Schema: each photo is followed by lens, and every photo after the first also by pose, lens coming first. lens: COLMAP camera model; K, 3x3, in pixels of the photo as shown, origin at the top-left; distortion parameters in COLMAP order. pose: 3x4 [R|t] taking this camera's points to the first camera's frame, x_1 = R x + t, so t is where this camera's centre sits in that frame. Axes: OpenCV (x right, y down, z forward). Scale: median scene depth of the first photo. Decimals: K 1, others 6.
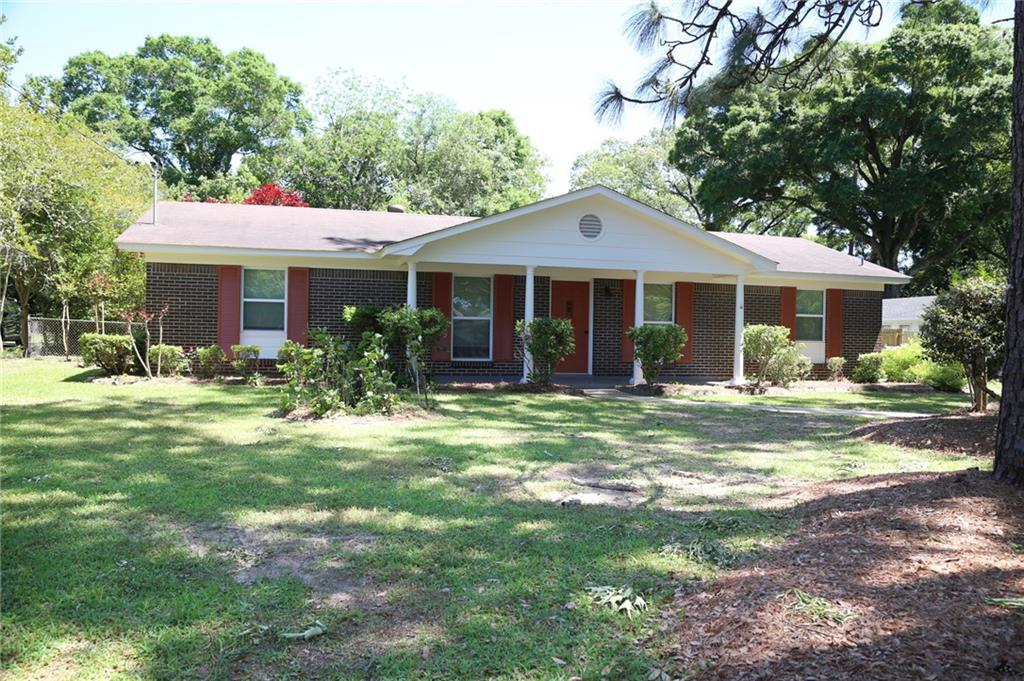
lens RADIAL K [[810.0, 0, 512.0], [0, 810.0, 340.5], [0, 0, 1]] dist [-0.078930, -0.001581]
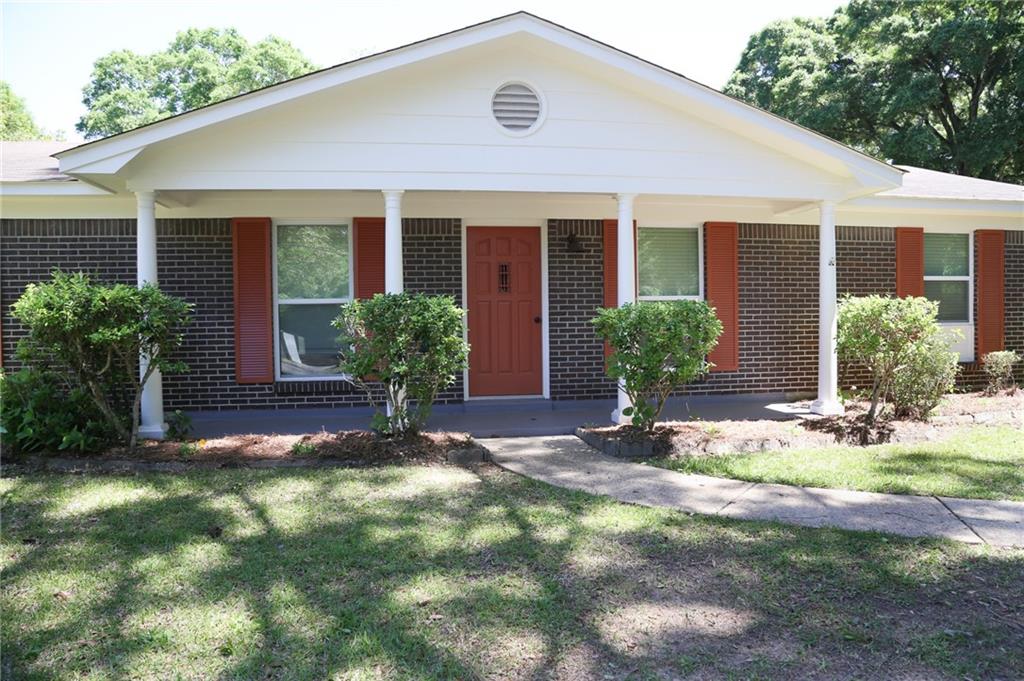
lens RADIAL K [[698.8, 0, 512.0], [0, 698.8, 340.5], [0, 0, 1]] dist [-0.118676, 0.057162]
pose [[0.993563, -0.026901, -0.110041, 0.117517], [0.029848, 0.999236, 0.025226, -0.008086], [0.109278, -0.028348, 0.993607, 0.495102]]
